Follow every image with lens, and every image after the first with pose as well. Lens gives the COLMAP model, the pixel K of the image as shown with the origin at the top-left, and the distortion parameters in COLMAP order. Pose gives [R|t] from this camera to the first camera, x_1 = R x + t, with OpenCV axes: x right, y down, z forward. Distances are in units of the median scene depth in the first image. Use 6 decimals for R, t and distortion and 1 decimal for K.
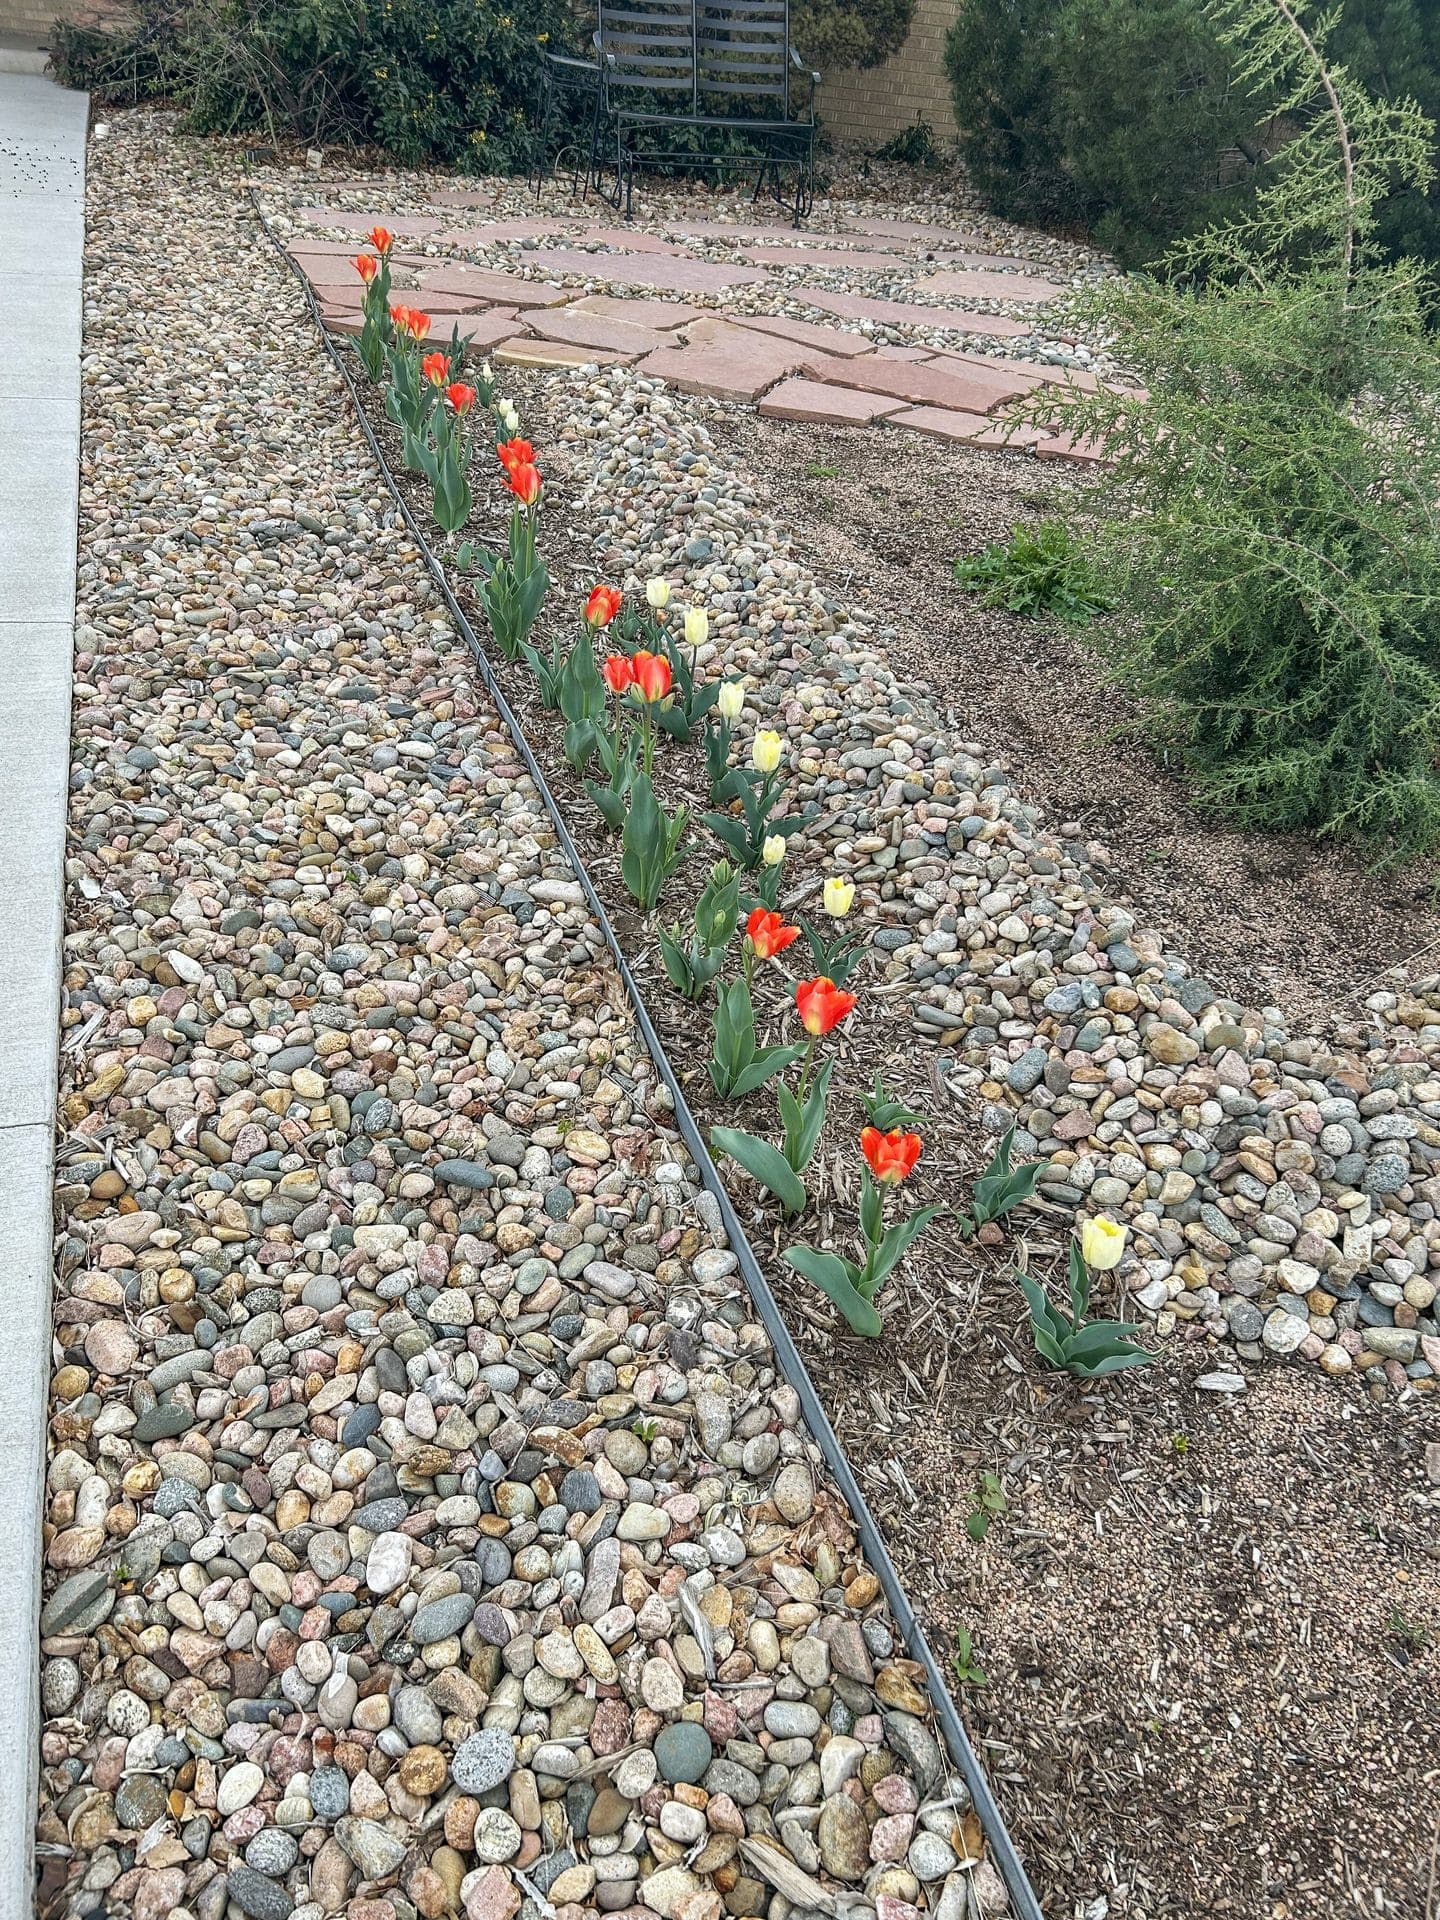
lens RADIAL K [[1410.9, 0, 720.0], [0, 1410.9, 960.0], [0, 0, 1]] dist [0.045554, -0.048247]
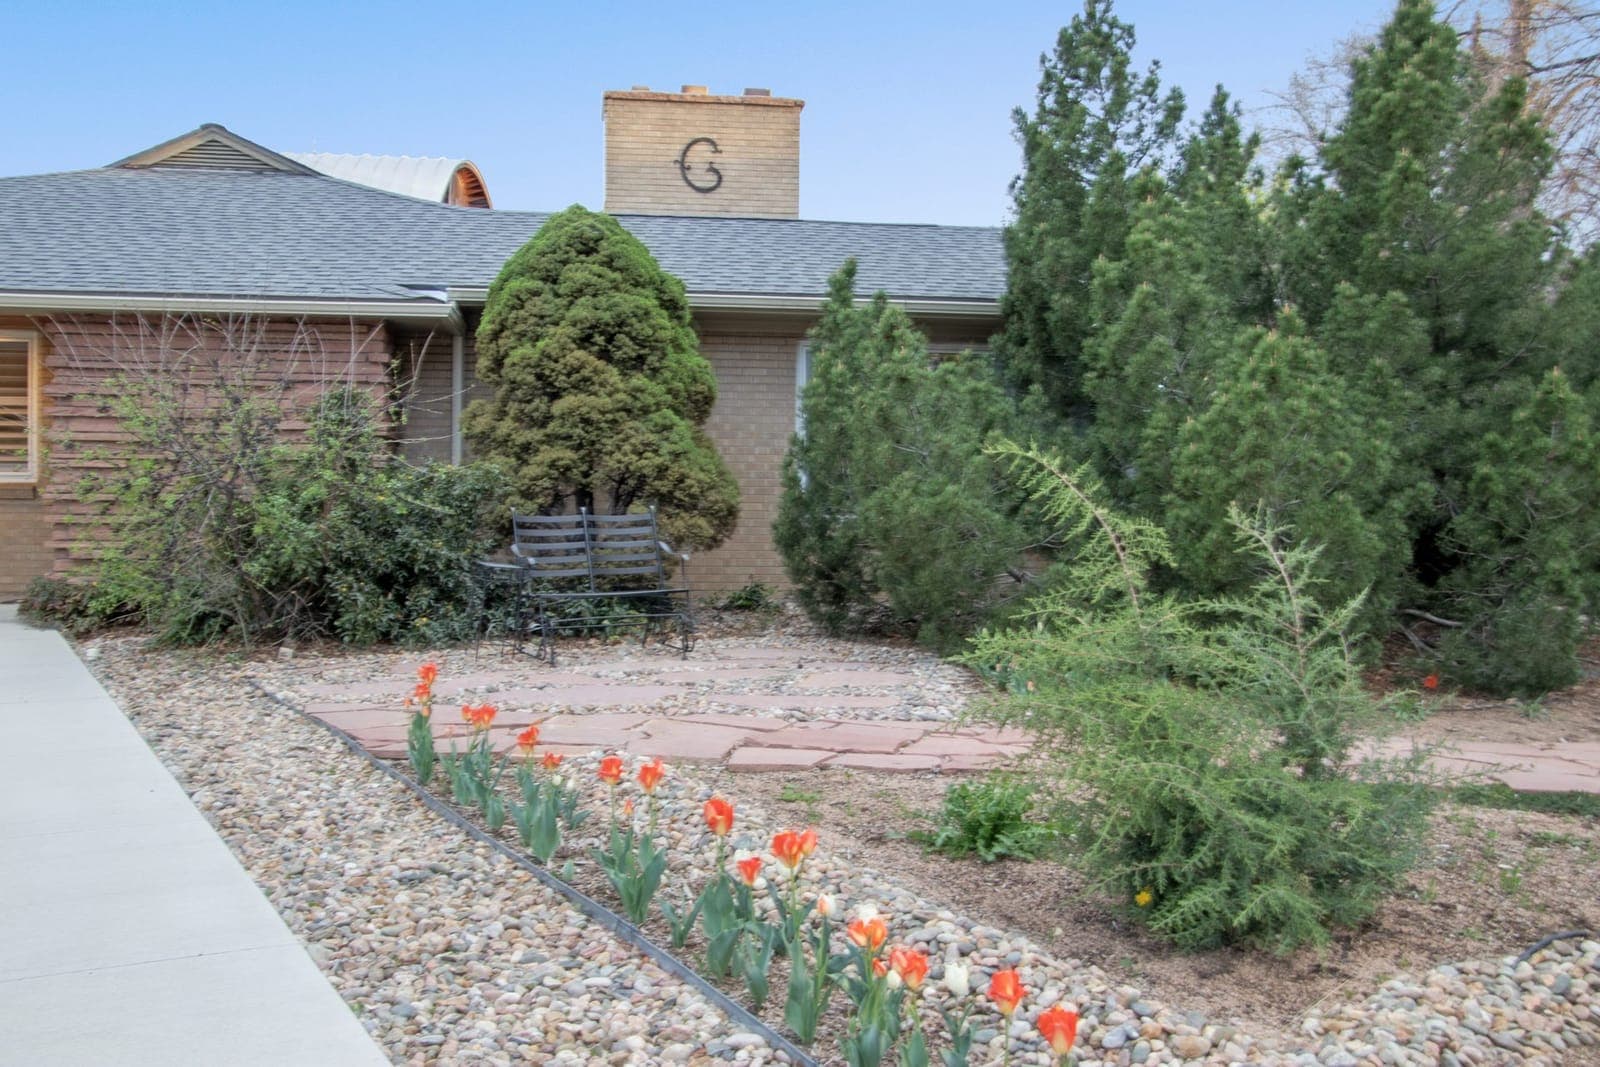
lens RADIAL K [[1478.7, 0, 798.6], [0, 1478.7, 560.2], [0, 0, 1]] dist [-0.065089, 0.138683]
pose [[0.976691, -0.095296, 0.192337, -0.199012], [0.182626, 0.839776, -0.511297, 0.202824], [-0.112795, 0.534505, 0.837605, -0.312208]]
